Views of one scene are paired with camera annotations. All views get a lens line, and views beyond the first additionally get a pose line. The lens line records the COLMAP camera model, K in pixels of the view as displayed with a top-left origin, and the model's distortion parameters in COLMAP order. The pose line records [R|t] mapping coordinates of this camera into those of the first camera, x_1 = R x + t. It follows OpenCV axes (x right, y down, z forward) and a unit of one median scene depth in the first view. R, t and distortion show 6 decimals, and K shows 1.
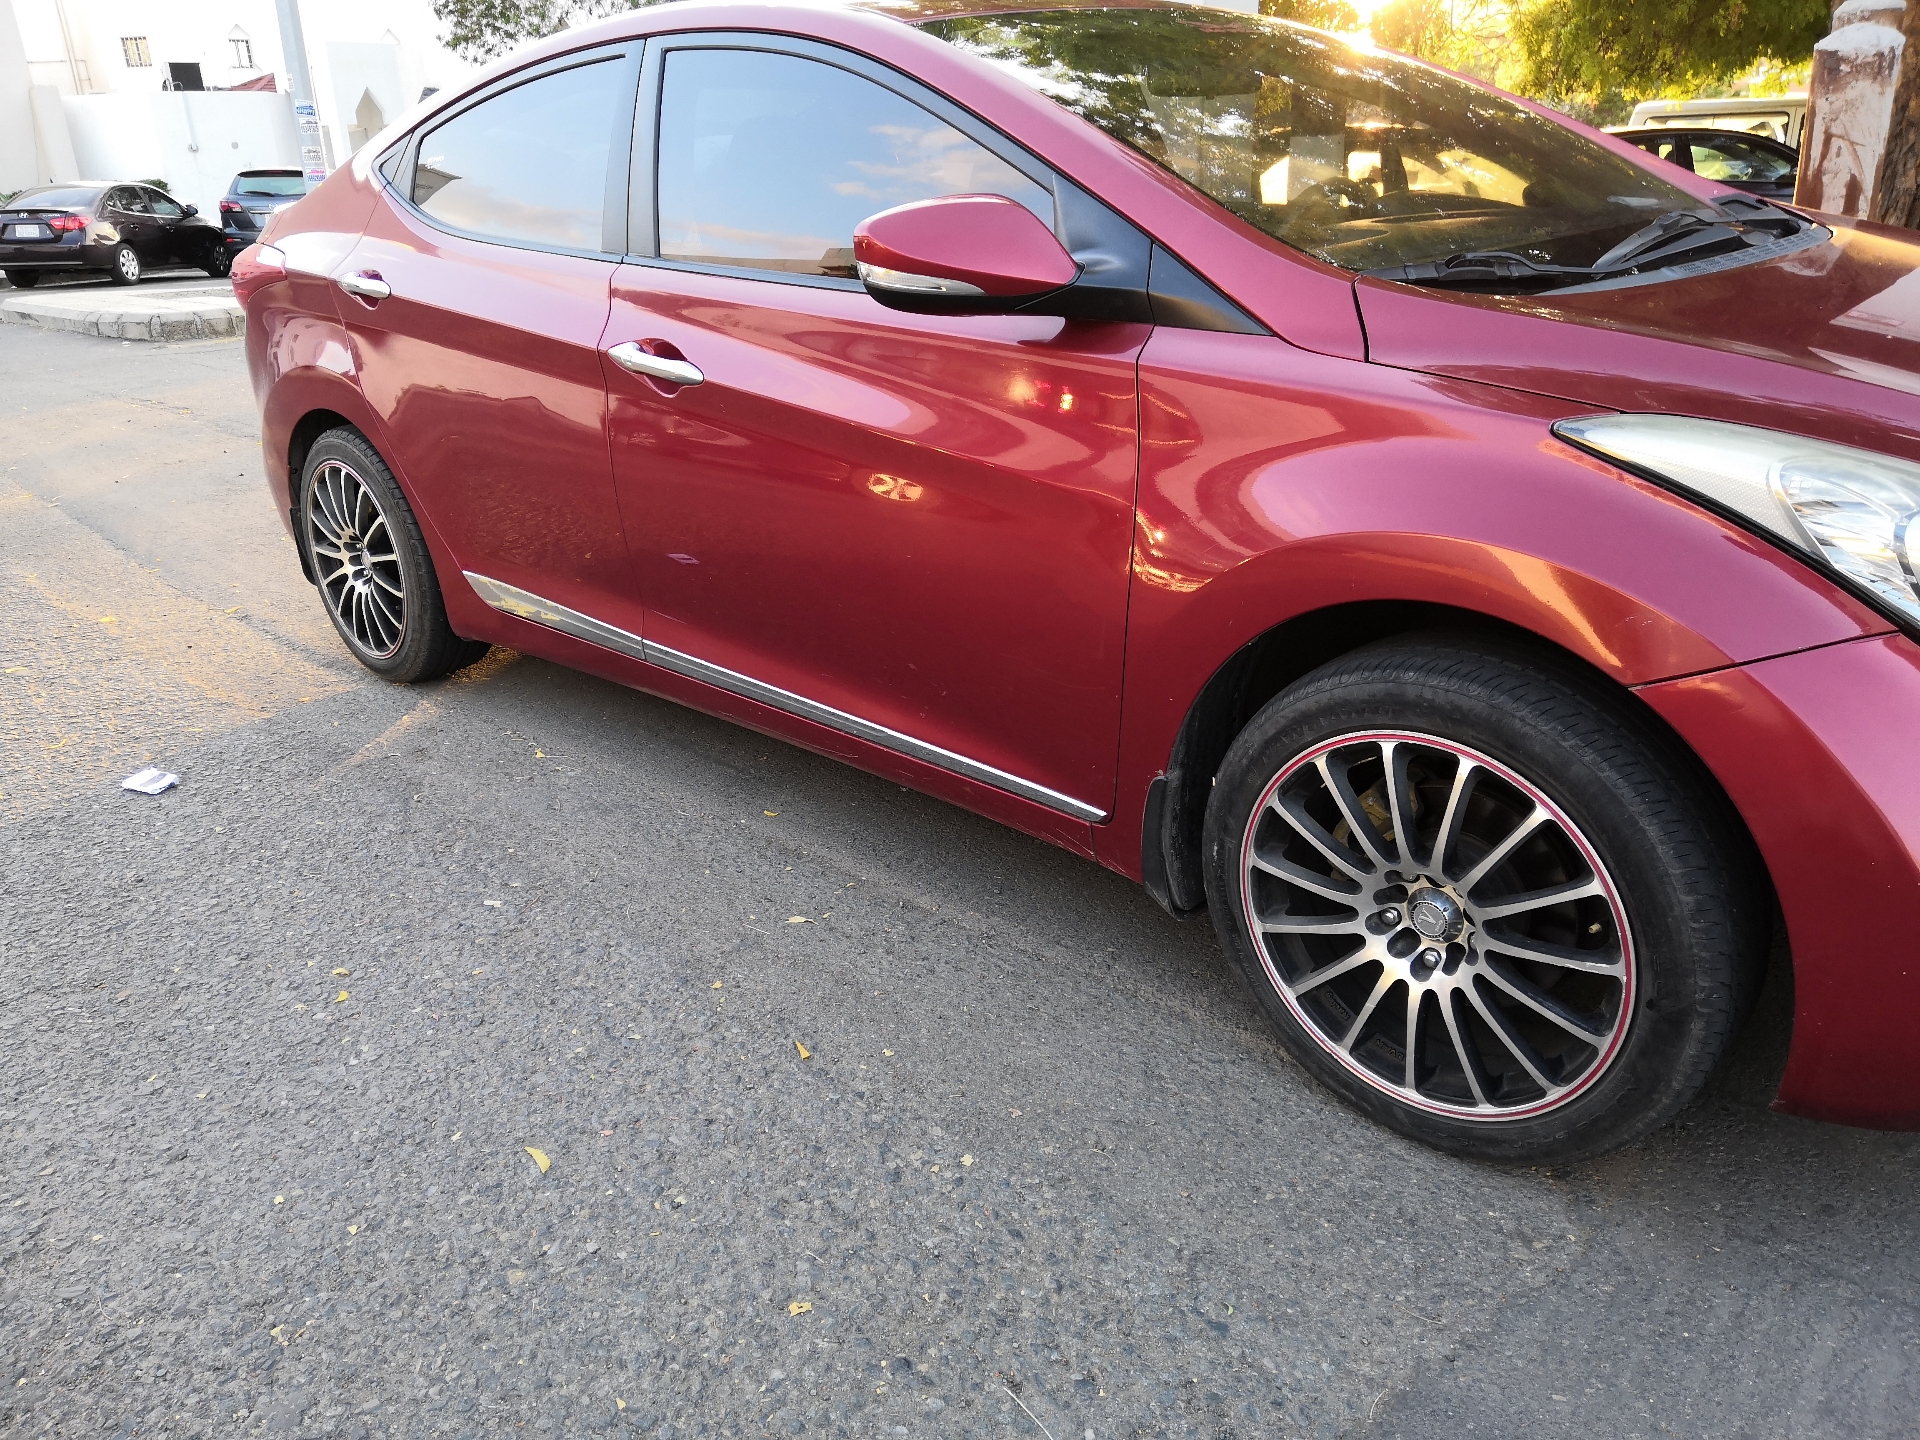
lens RADIAL K [[1406.8, 0, 944.6], [0, 1406.8, 724.9], [0, 0, 1]] dist [0.054534, -0.062901]
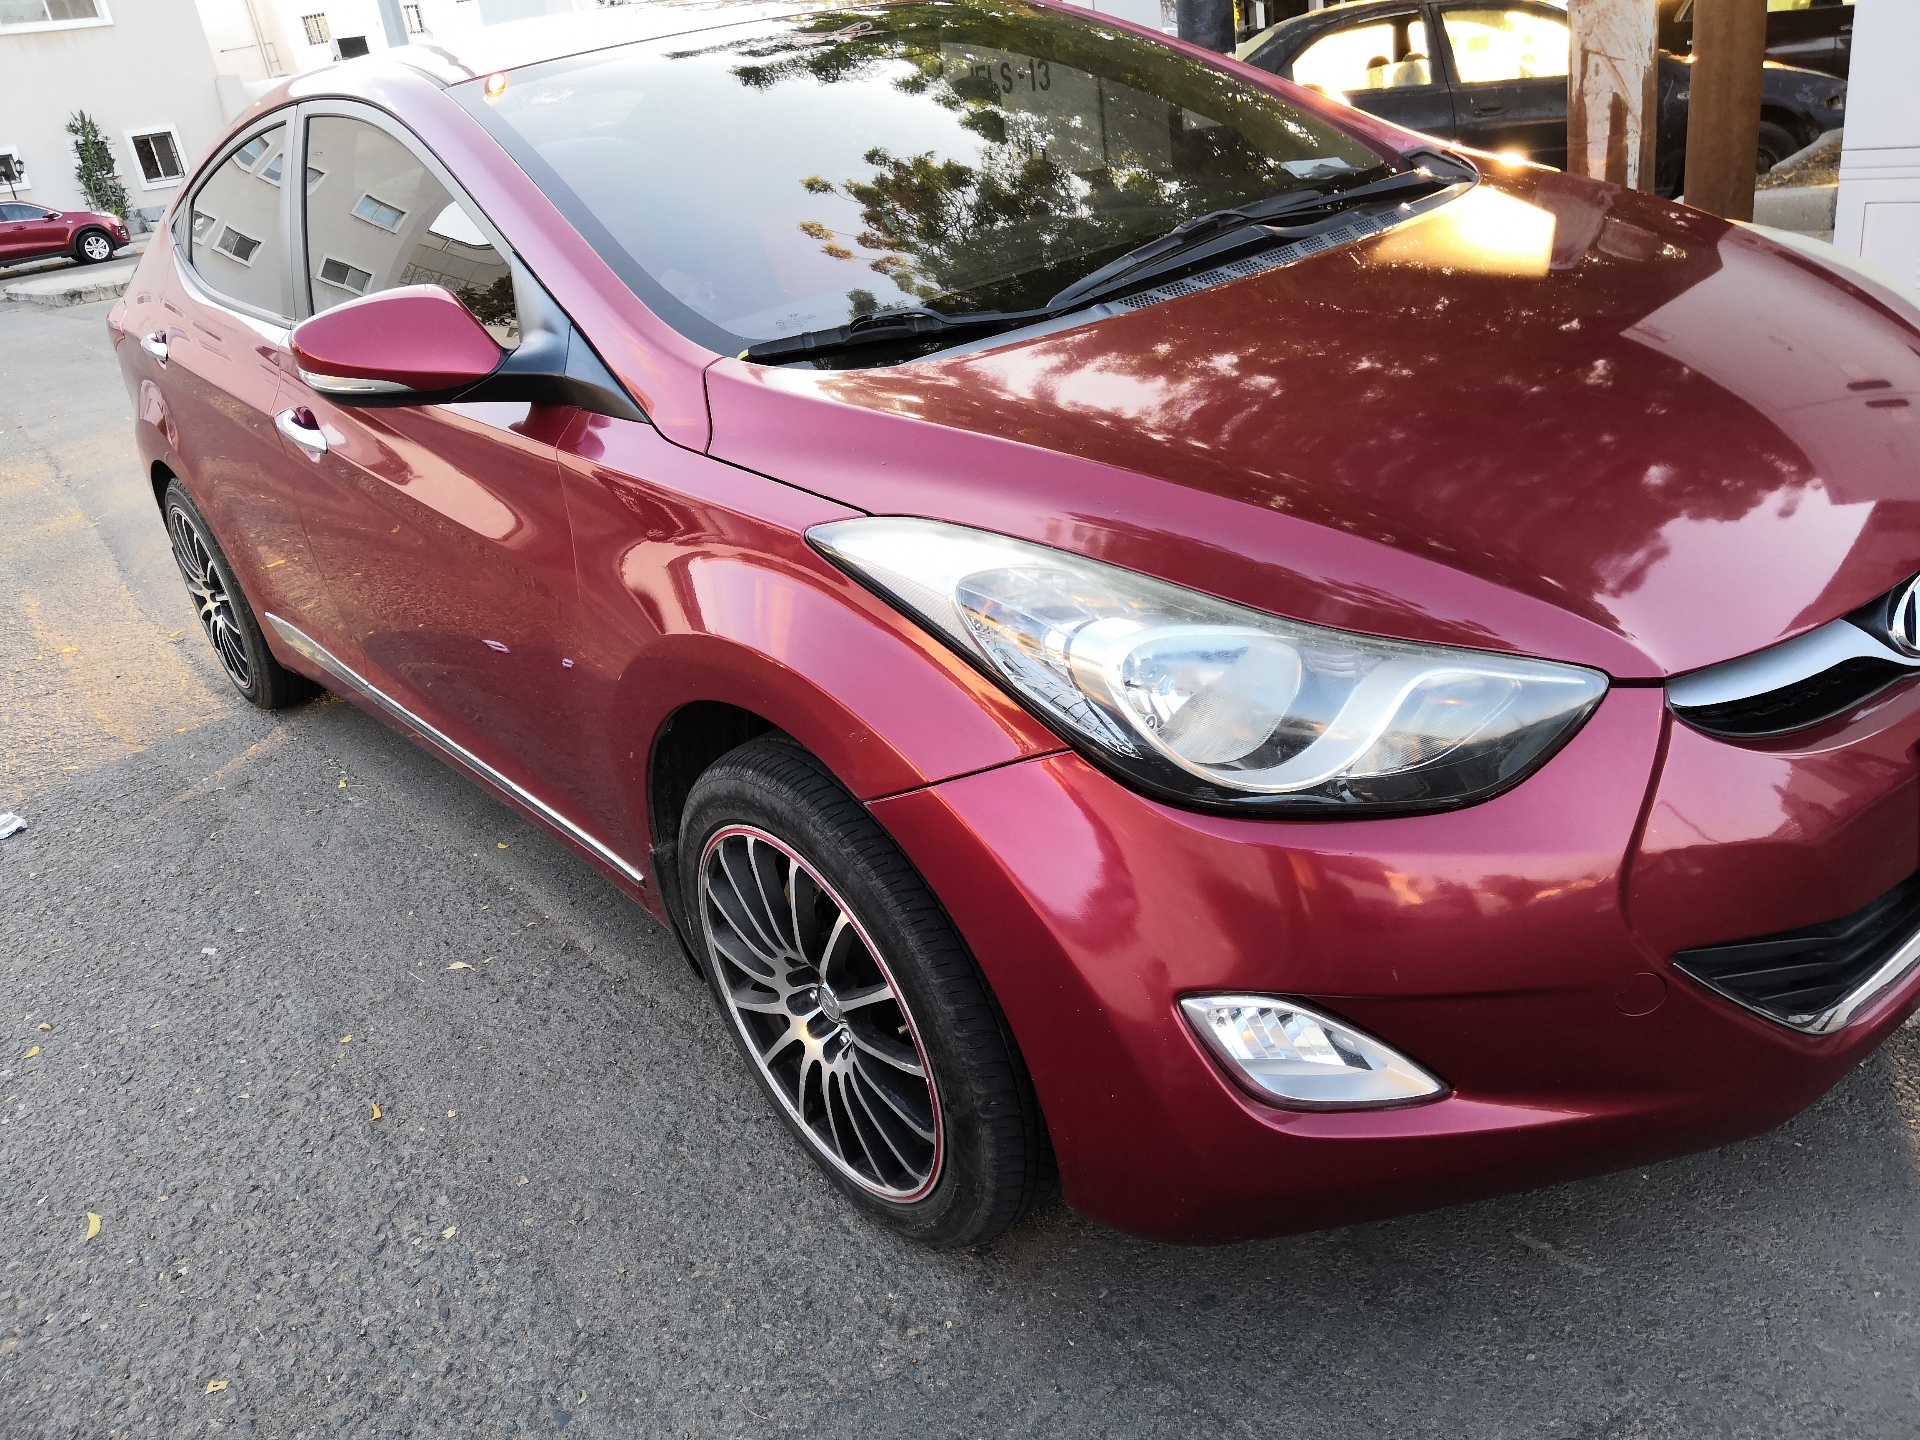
lens RADIAL K [[1406.8, 0, 952.9], [0, 1406.8, 721.2], [0, 0, 1]] dist [0.054534, -0.062901]
pose [[0.988710, -0.046669, -0.142386, 0.563590], [0.055502, 0.996731, 0.058703, -0.112039], [0.139181, -0.065943, 0.988069, 0.038641]]
